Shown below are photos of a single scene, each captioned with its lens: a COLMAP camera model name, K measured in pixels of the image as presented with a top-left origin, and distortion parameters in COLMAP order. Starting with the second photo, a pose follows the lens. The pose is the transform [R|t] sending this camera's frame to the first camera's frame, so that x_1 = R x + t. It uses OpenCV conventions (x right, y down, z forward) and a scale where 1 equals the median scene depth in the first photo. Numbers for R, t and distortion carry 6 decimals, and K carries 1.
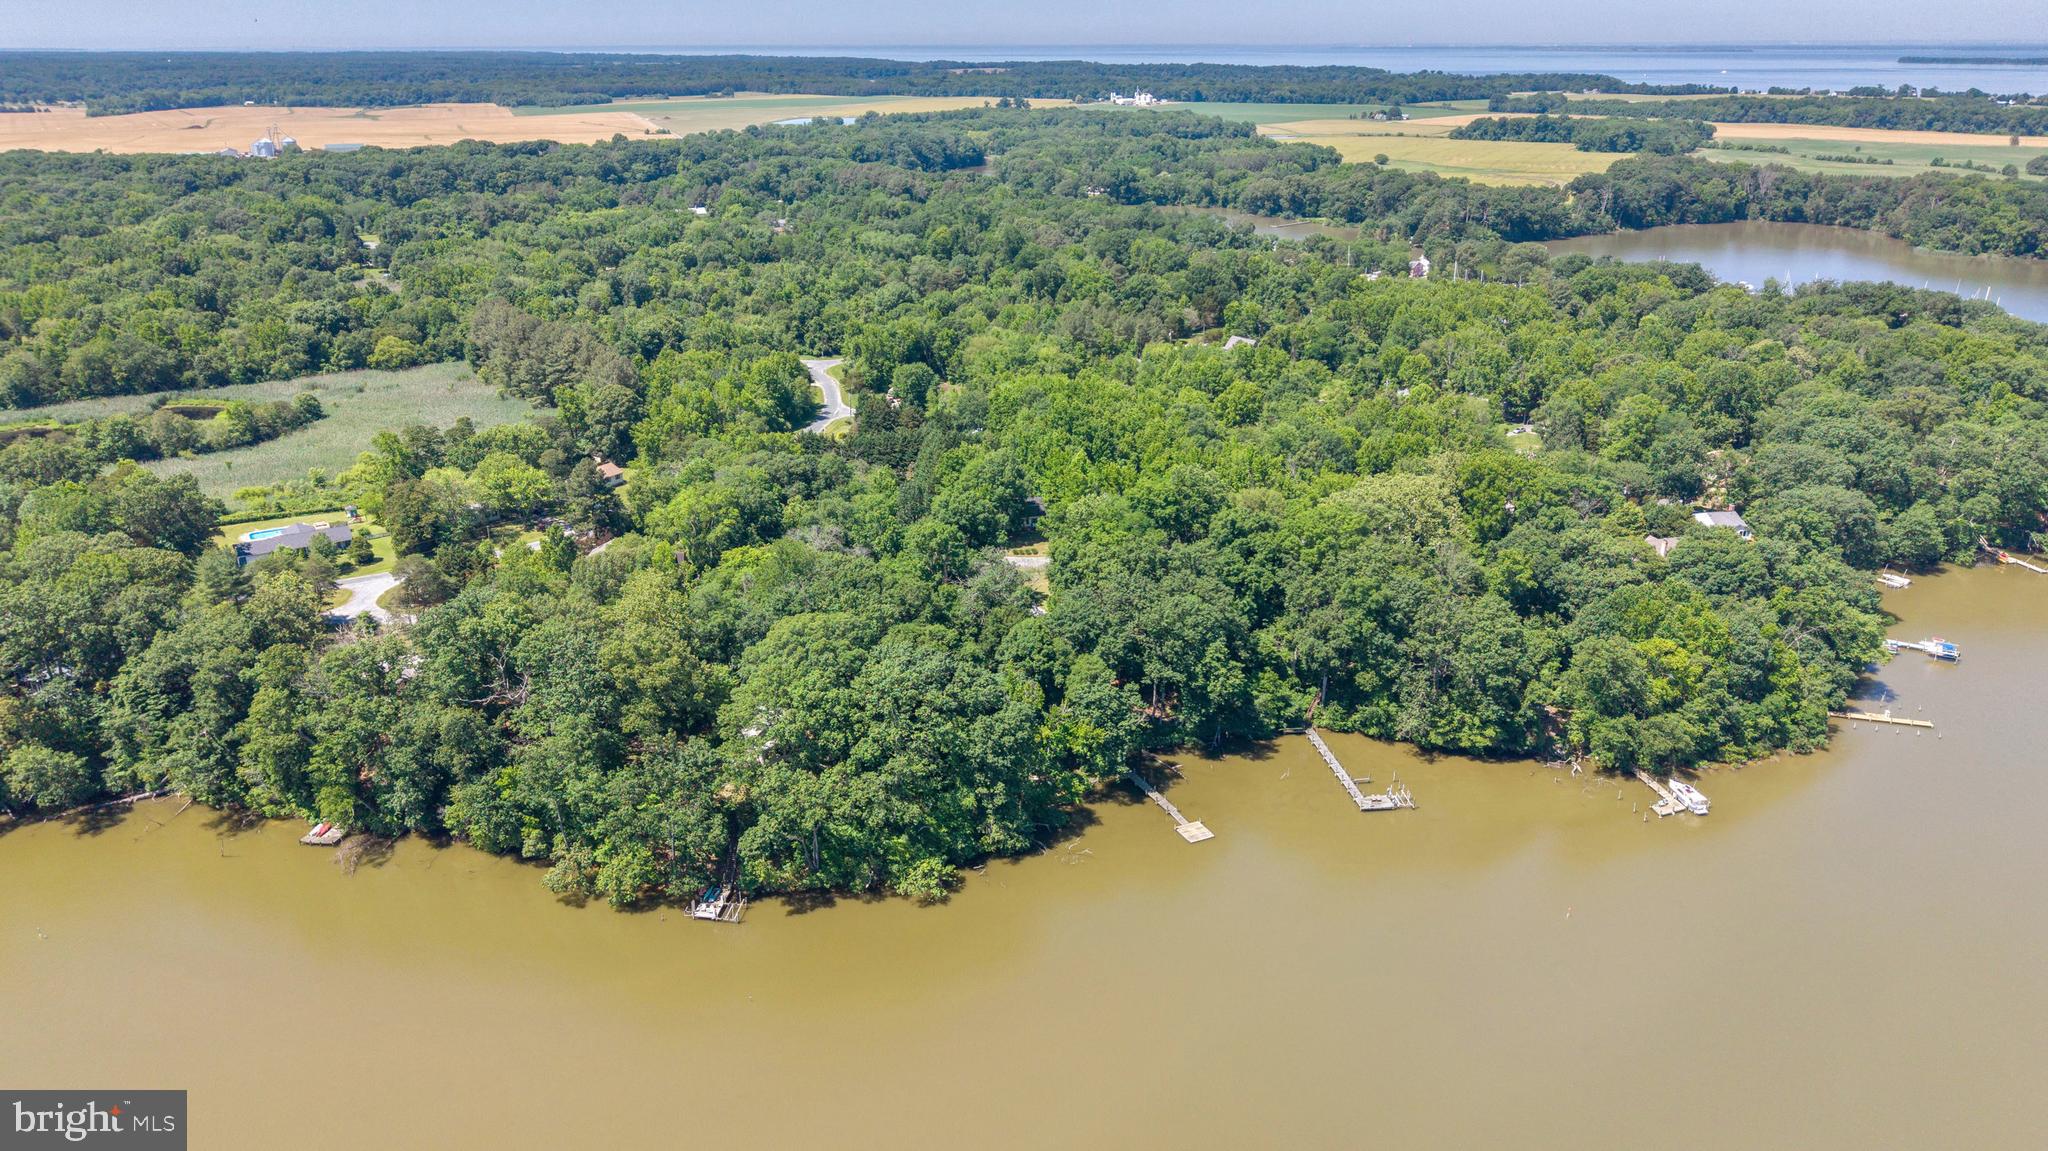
lens RADIAL K [[1412.6, 0, 1024.0], [0, 1412.6, 575.5], [0, 0, 1]] dist [0.036702, -0.044182]
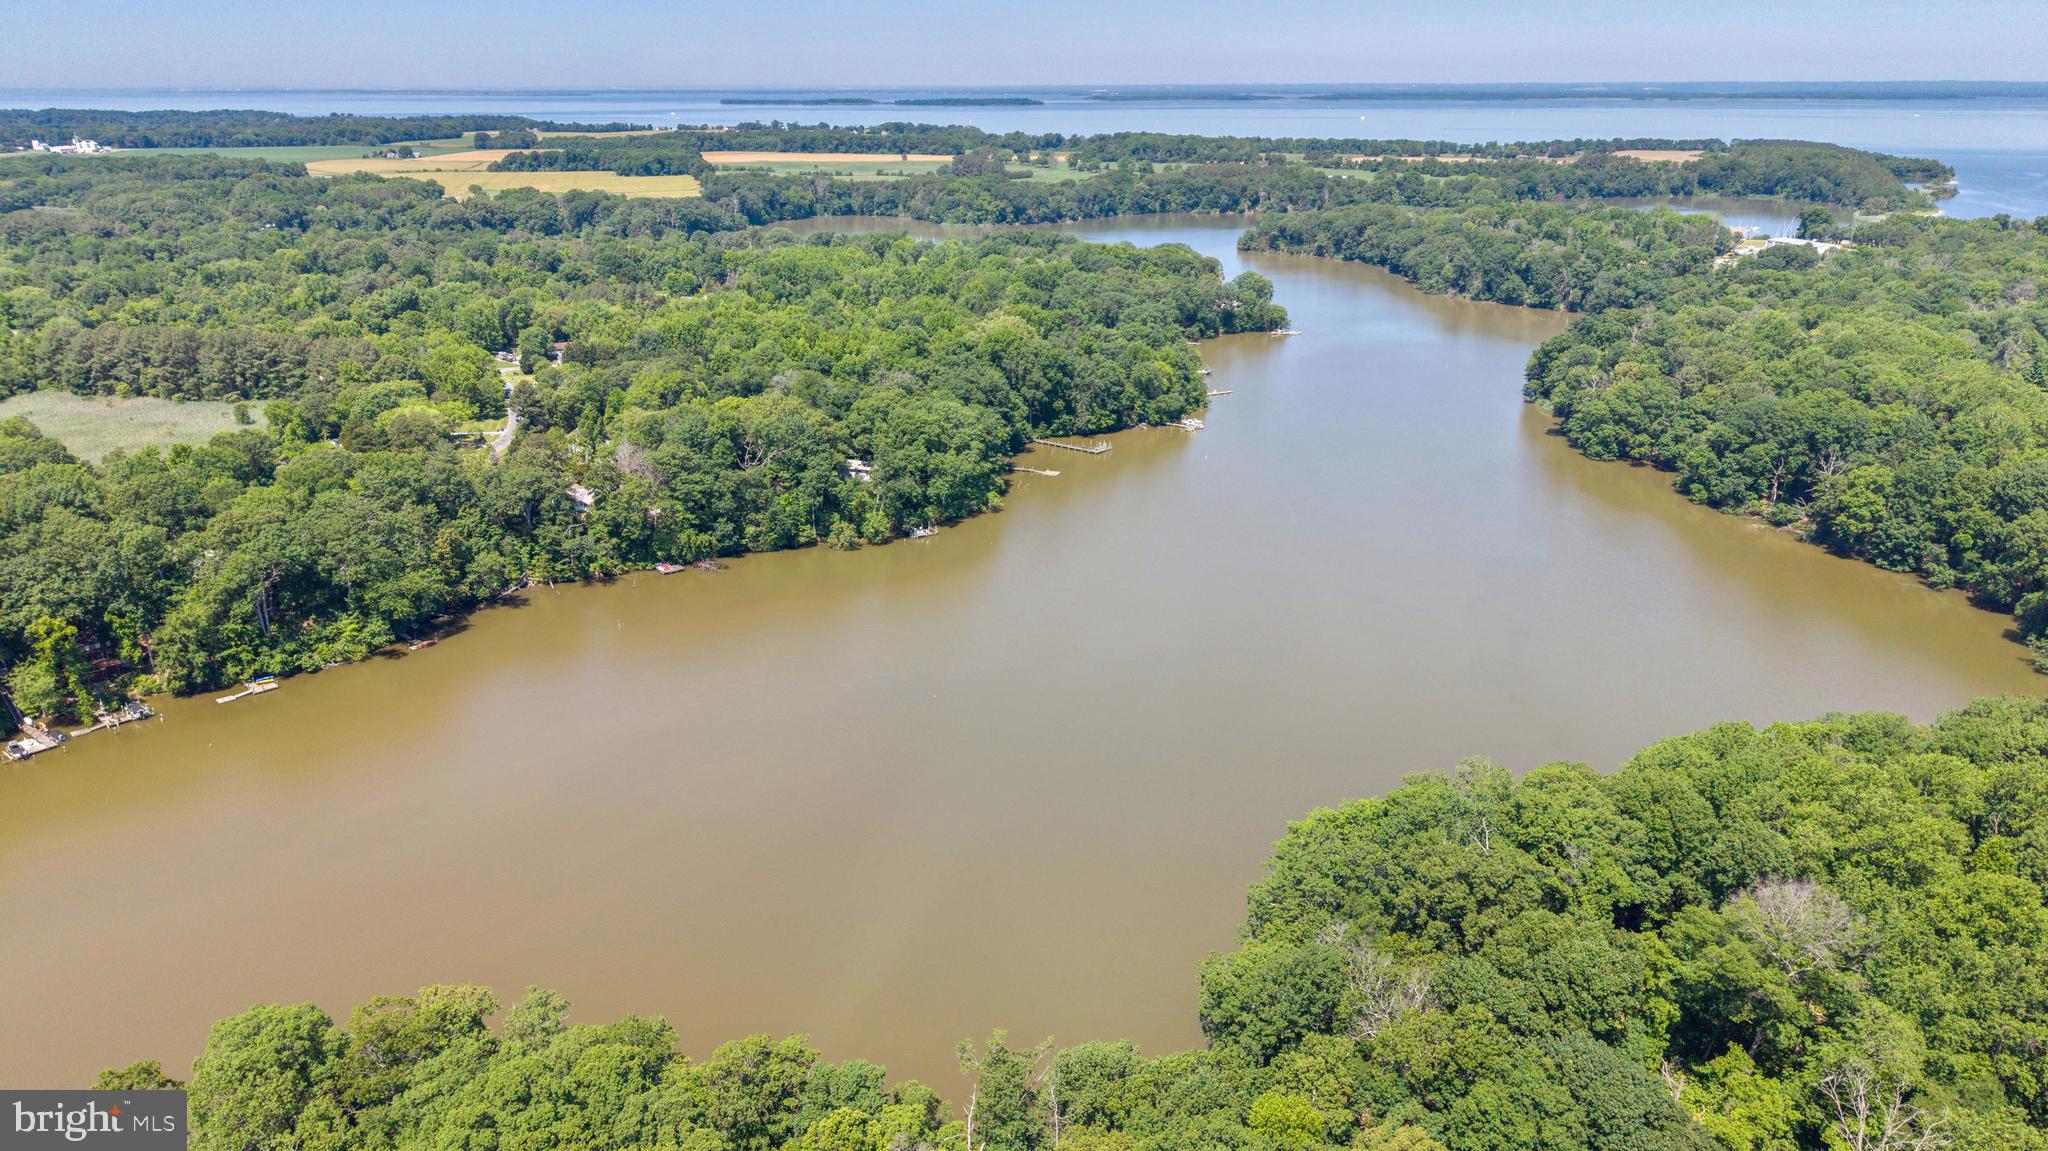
lens RADIAL K [[1429.8, 0, 1024.0], [0, 1429.8, 575.5], [0, 0, 1]] dist [-0.017776, 0.001284]
pose [[0.721620, -0.220089, 0.656373, -0.815716], [0.238084, 0.969184, 0.063226, 0.117483], [-0.650062, 0.110647, 0.751783, -0.317008]]
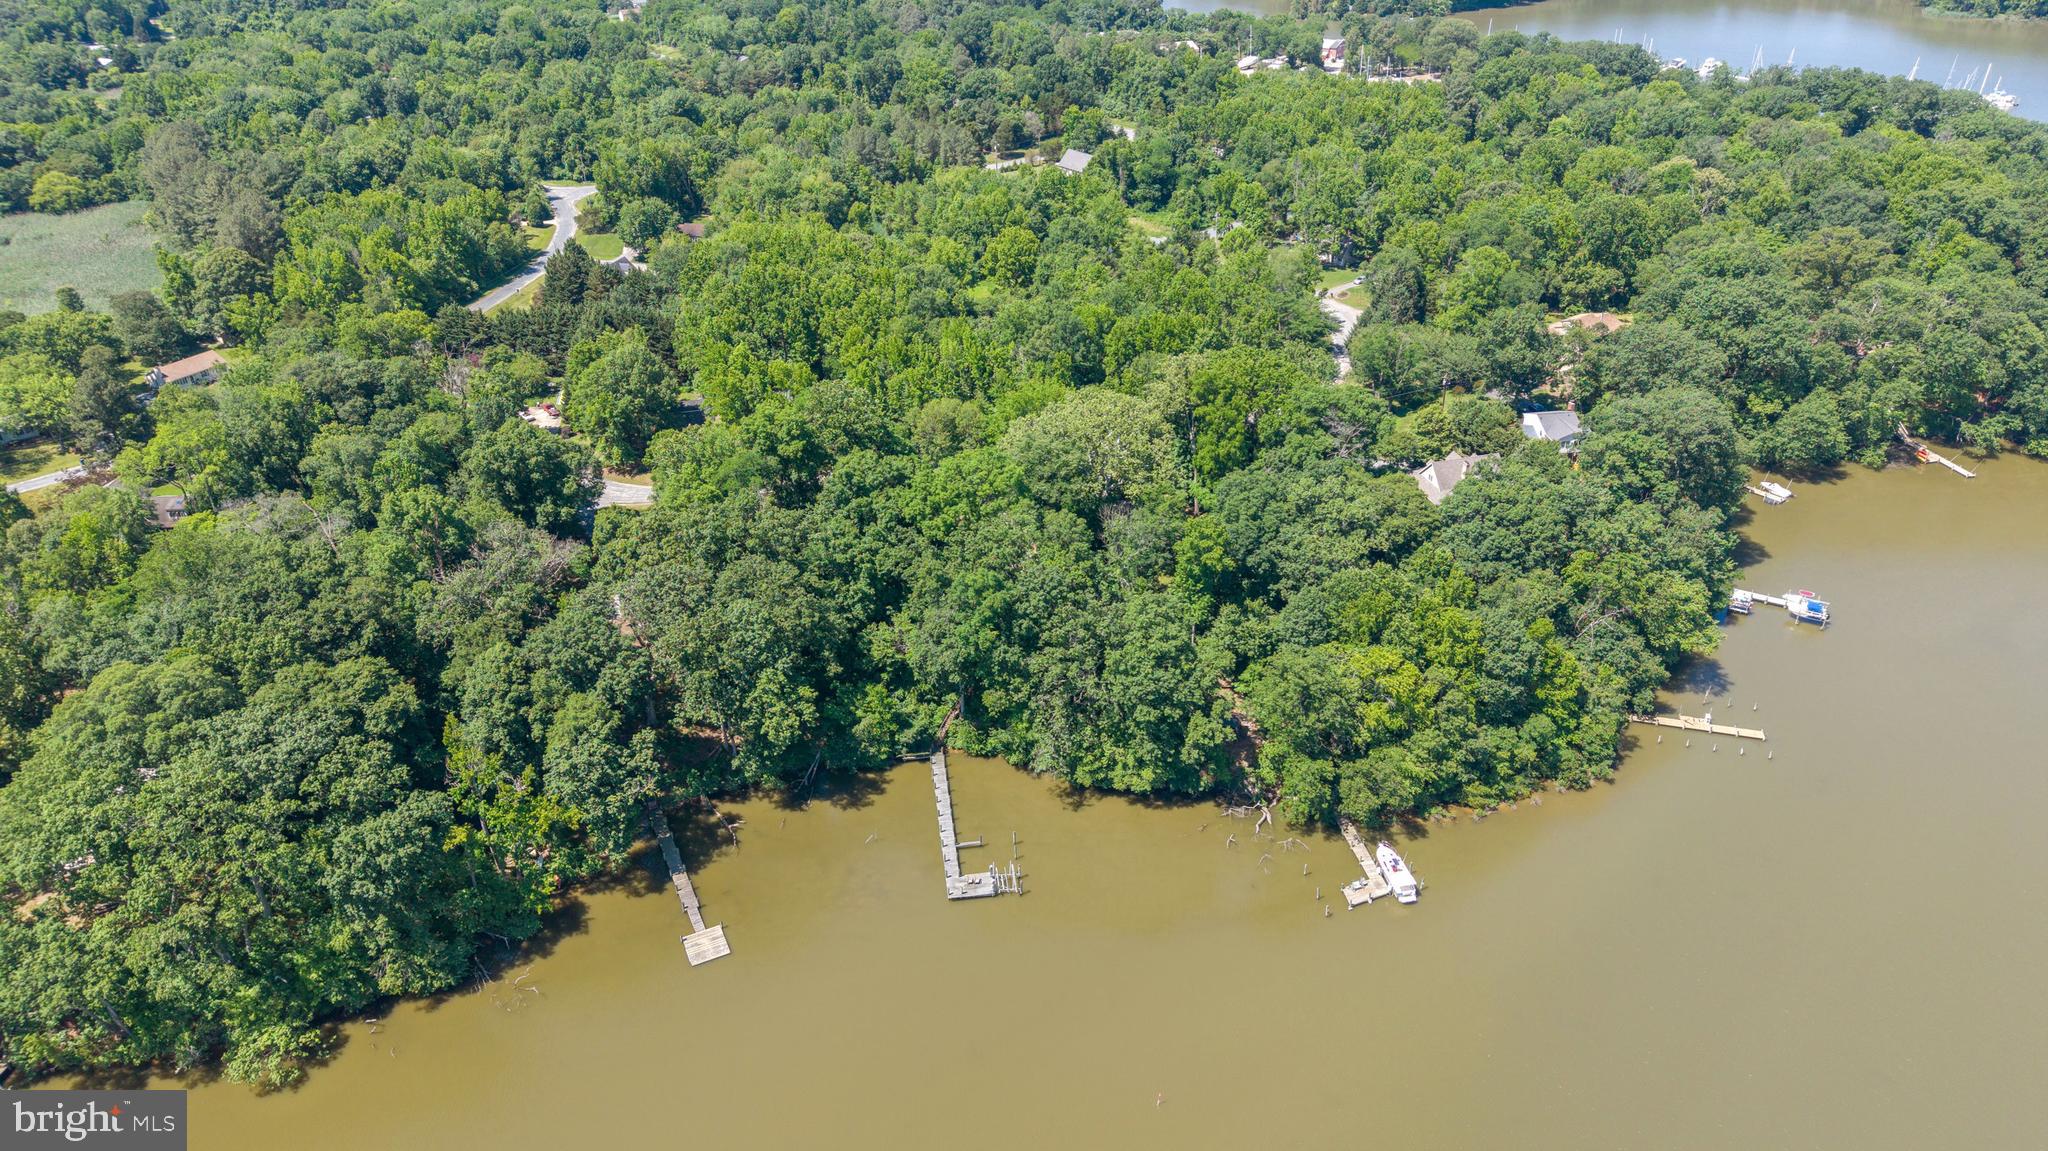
lens RADIAL K [[1406.6, 0, 1002.3], [0, 1406.6, 577.8], [0, 0, 1]] dist [0.025486, -0.025567]
pose [[0.999776, -0.011839, -0.017519, 0.181116], [0.014440, 0.987543, 0.156683, -0.074646], [0.015446, -0.156901, 0.987494, 0.193866]]
